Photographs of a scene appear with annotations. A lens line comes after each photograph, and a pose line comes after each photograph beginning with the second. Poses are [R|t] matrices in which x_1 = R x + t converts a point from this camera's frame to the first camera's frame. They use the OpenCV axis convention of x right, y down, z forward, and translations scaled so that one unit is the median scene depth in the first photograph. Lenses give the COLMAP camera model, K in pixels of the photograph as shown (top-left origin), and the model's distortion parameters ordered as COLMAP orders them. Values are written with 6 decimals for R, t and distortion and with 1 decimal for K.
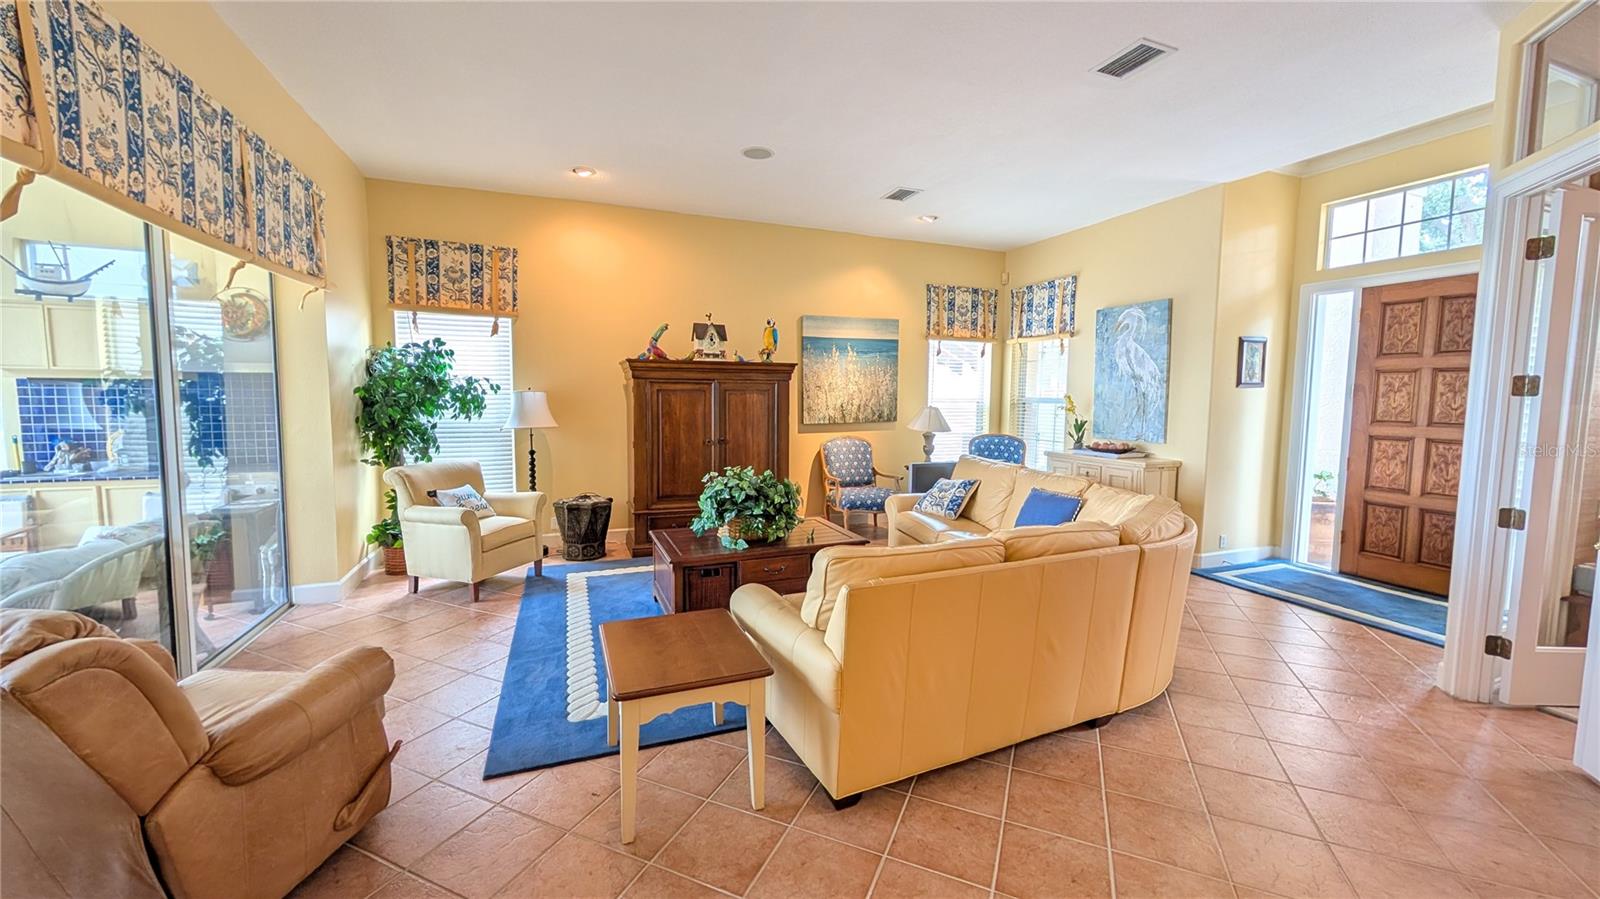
lens RADIAL K [[602.6, 0, 802.2], [0, 602.6, 442.6], [0, 0, 1]] dist [0.000224, -0.000020]
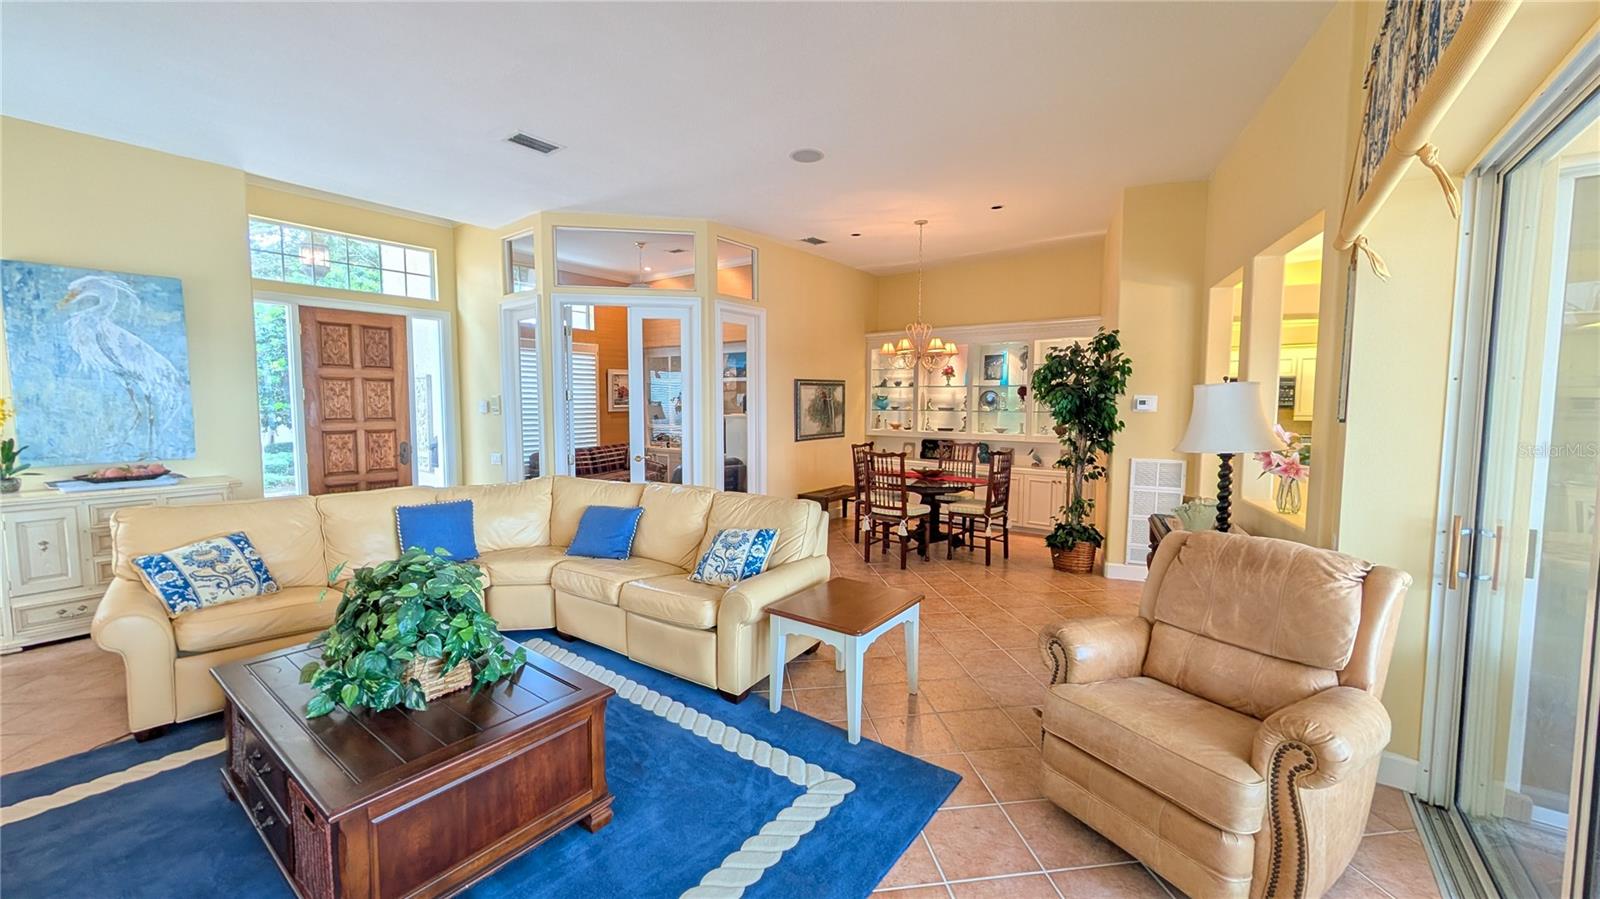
lens RADIAL K [[602.6, 0, 802.2], [0, 602.6, 442.6], [0, 0, 1]] dist [0.000224, -0.000020]
pose [[-0.514398, -0.072652, 0.854468, -0.536371], [0.058599, 0.991098, 0.119546, -0.071664], [-0.855547, 0.111565, -0.505561, 0.735774]]
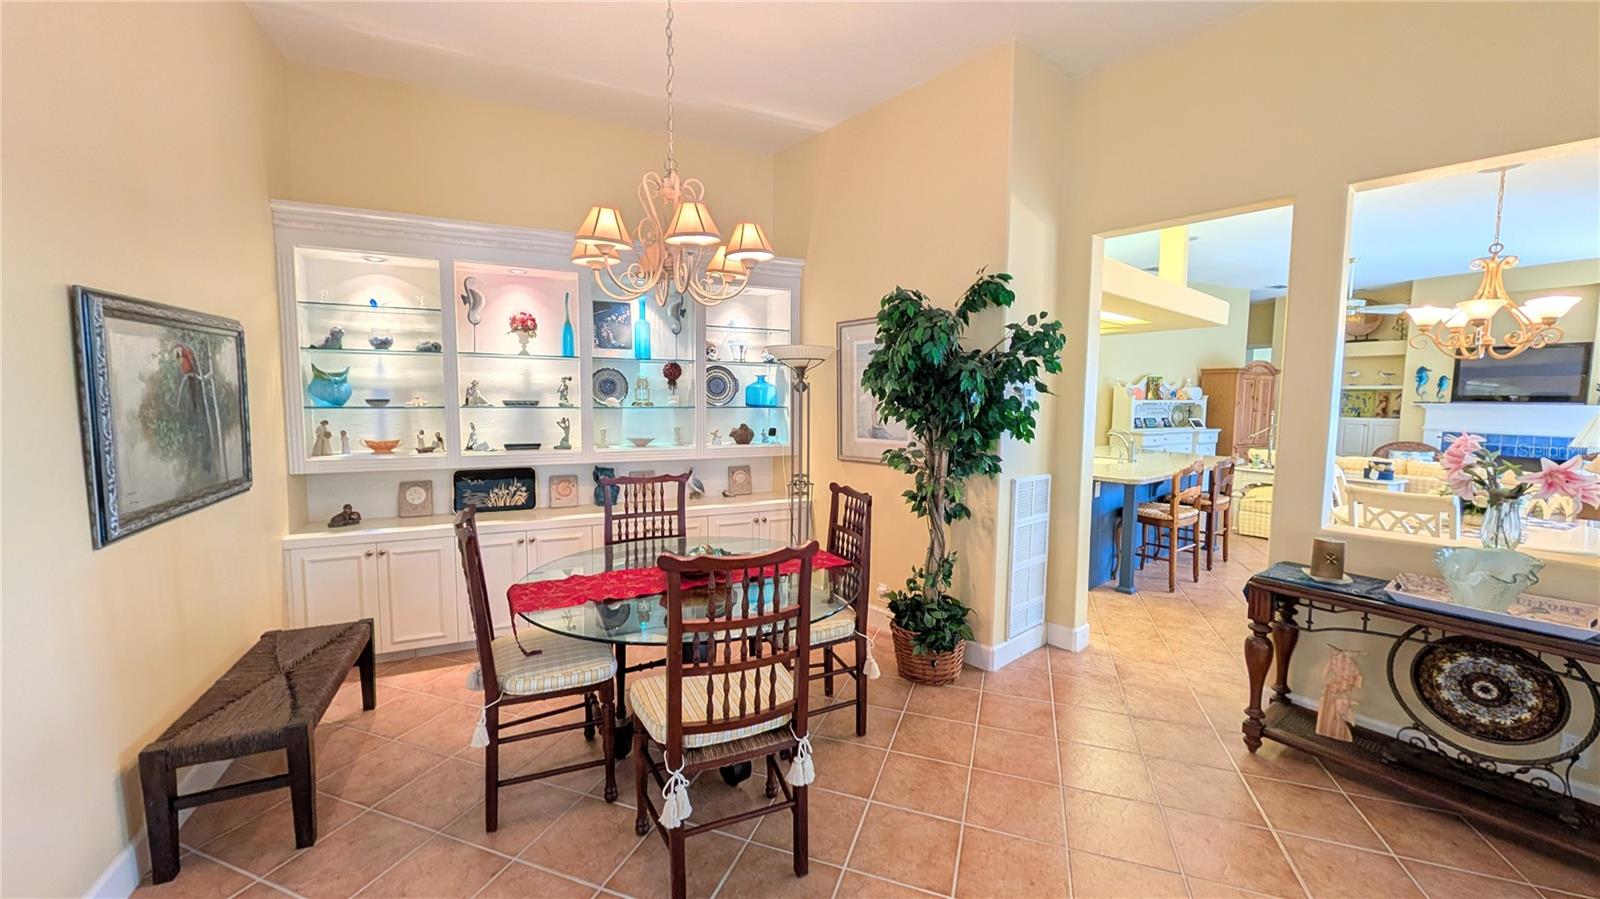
lens RADIAL K [[602.6, 0, 802.2], [0, 602.6, 442.6], [0, 0, 1]] dist [0.000224, -0.000020]
pose [[-0.998017, -0.015879, -0.060905, 0.257741], [-0.025394, 0.986987, 0.158783, -0.031645], [0.057591, 0.160015, -0.985433, 0.403455]]
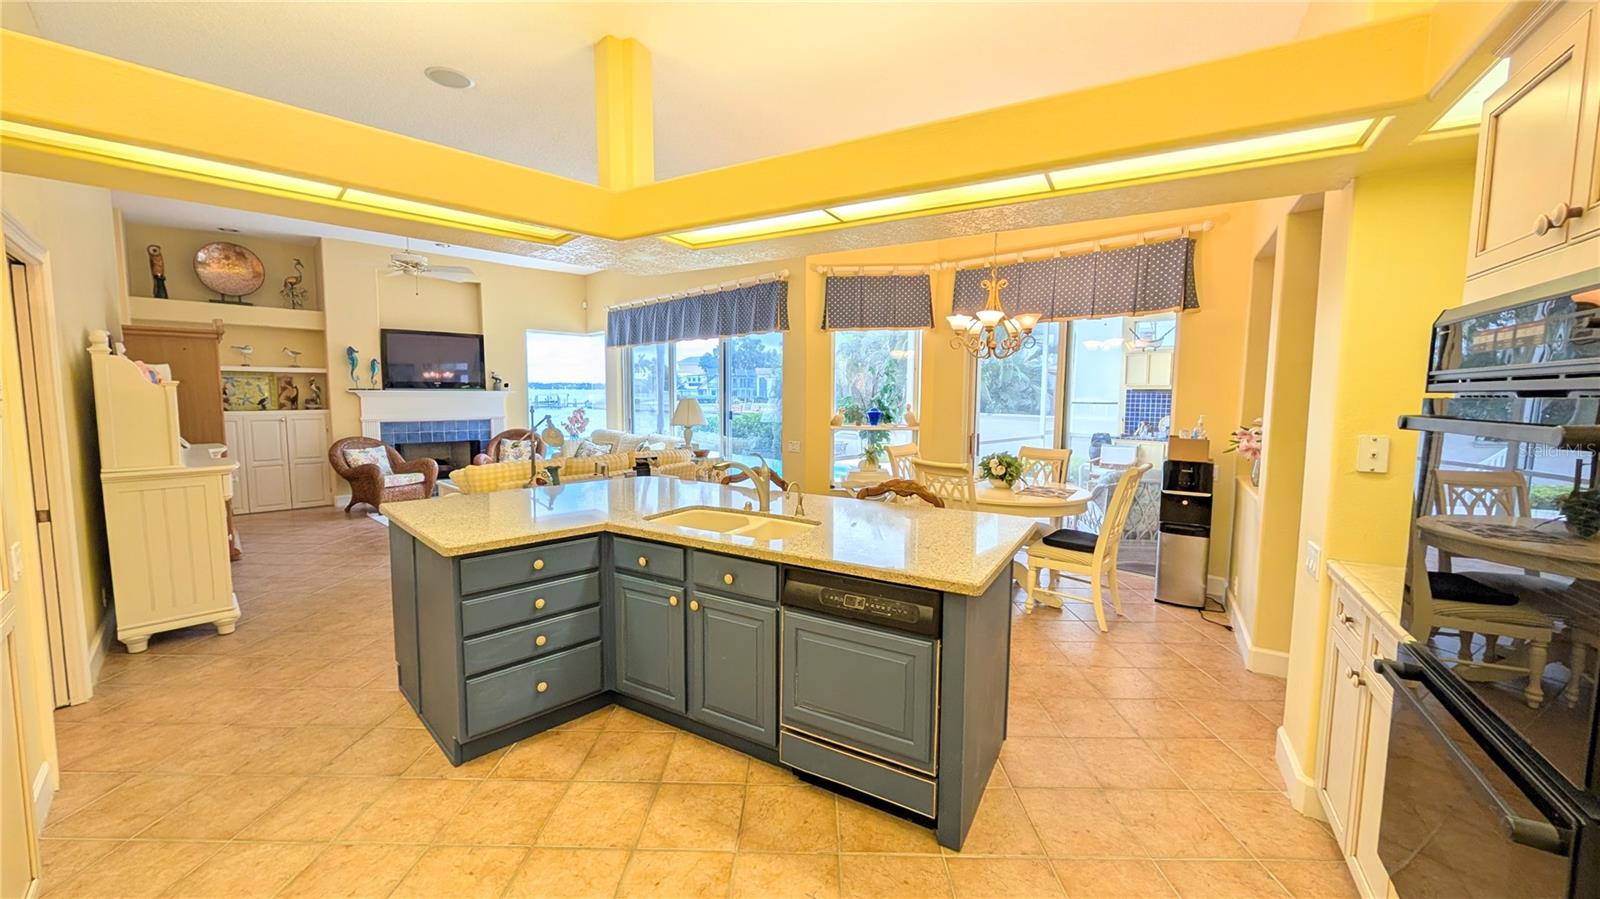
lens RADIAL K [[602.6, 0, 802.2], [0, 602.6, 442.6], [0, 0, 1]] dist [0.000224, -0.000020]
pose [[0.393948, 0.072322, -0.916283, 0.152549], [-0.076332, 0.996030, 0.045798, 0.060151], [0.915958, 0.051900, 0.397904, -0.761903]]
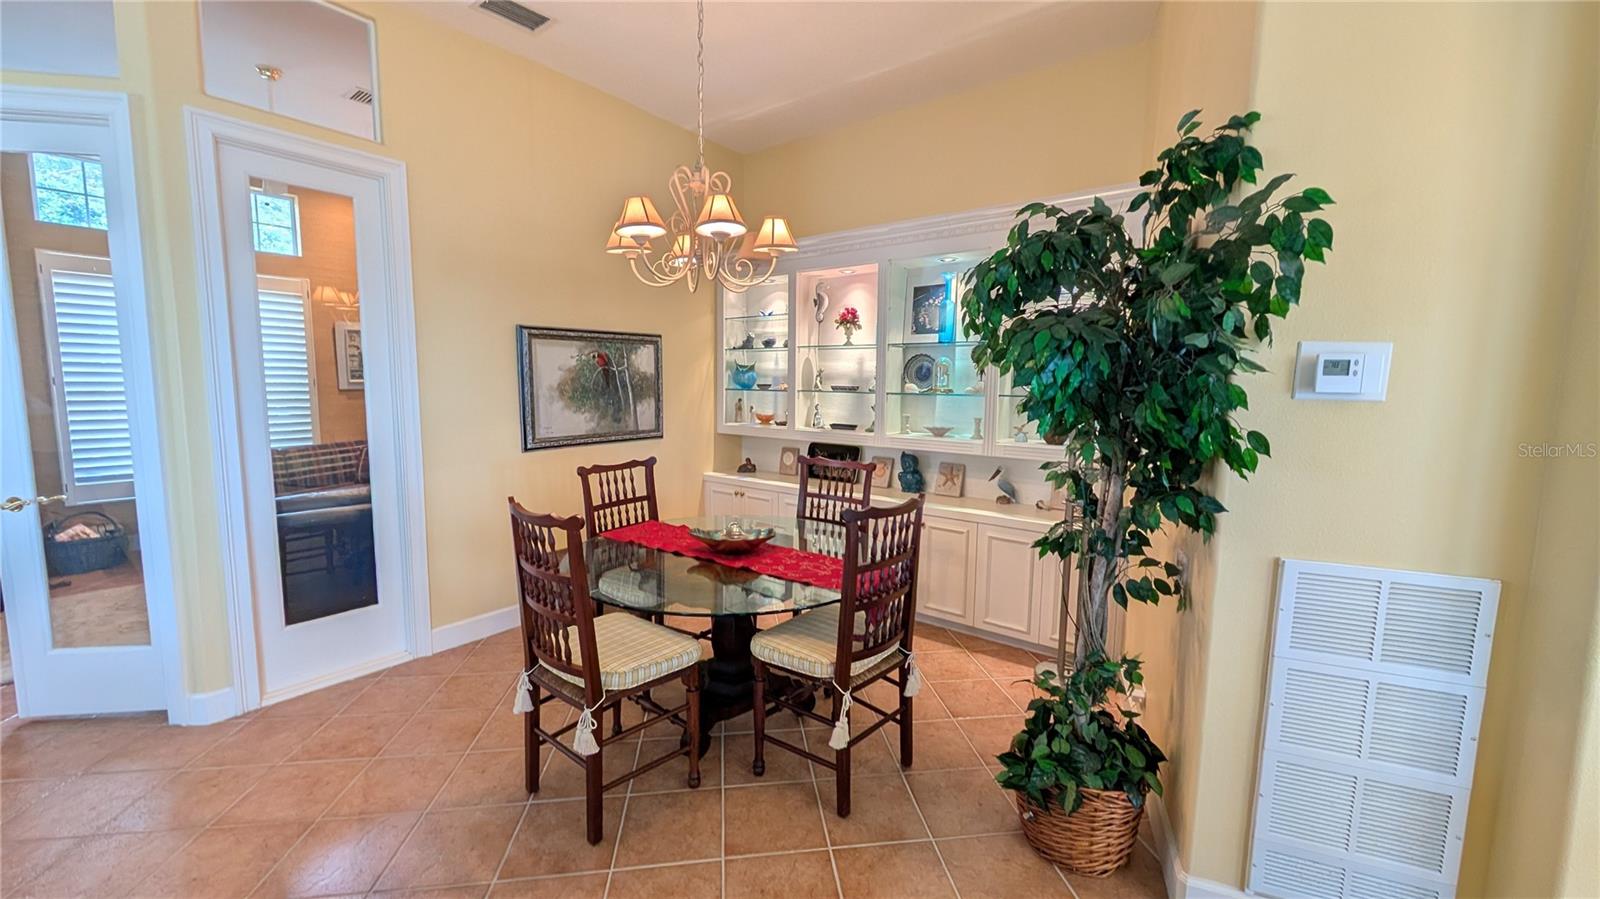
lens RADIAL K [[602.6, 0, 802.2], [0, 602.6, 442.6], [0, 0, 1]] dist [0.000224, -0.000020]
pose [[-0.514222, -0.103950, 0.851334, -0.113268], [0.051711, 0.987064, 0.151758, -0.010216], [-0.856097, 0.122061, -0.502195, 0.142119]]
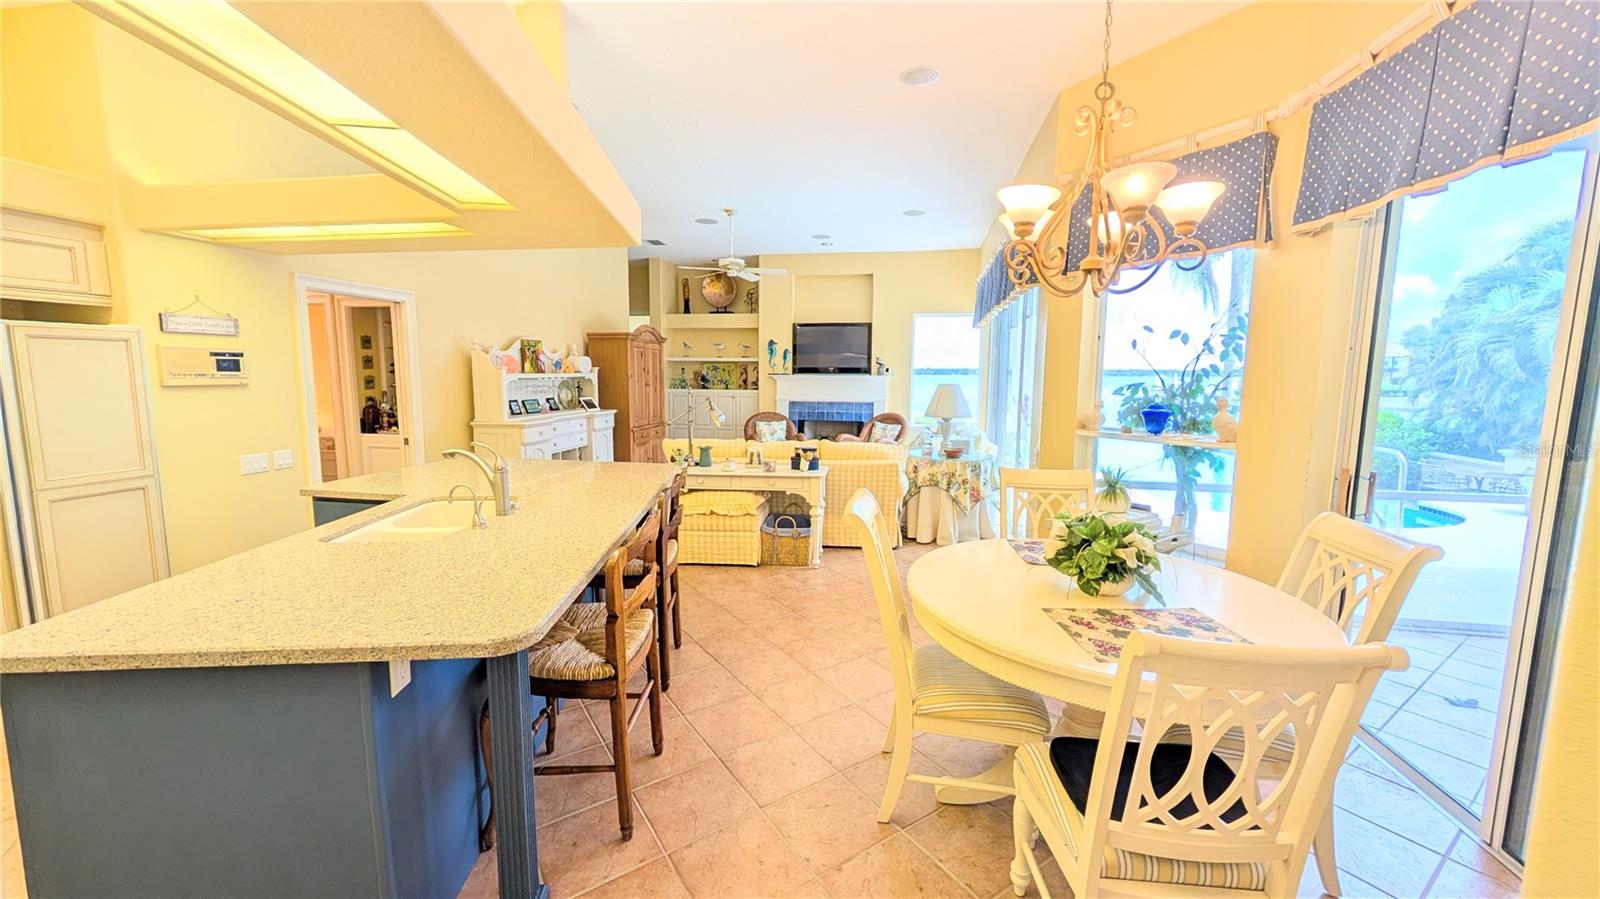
lens RADIAL K [[602.6, 0, 802.2], [0, 602.6, 442.6], [0, 0, 1]] dist [0.000224, -0.000020]
pose [[-0.533288, 0.082847, -0.841867, -0.104455], [-0.079805, 0.985827, 0.147567, 0.011278], [0.842161, 0.145880, -0.519118, -0.149349]]
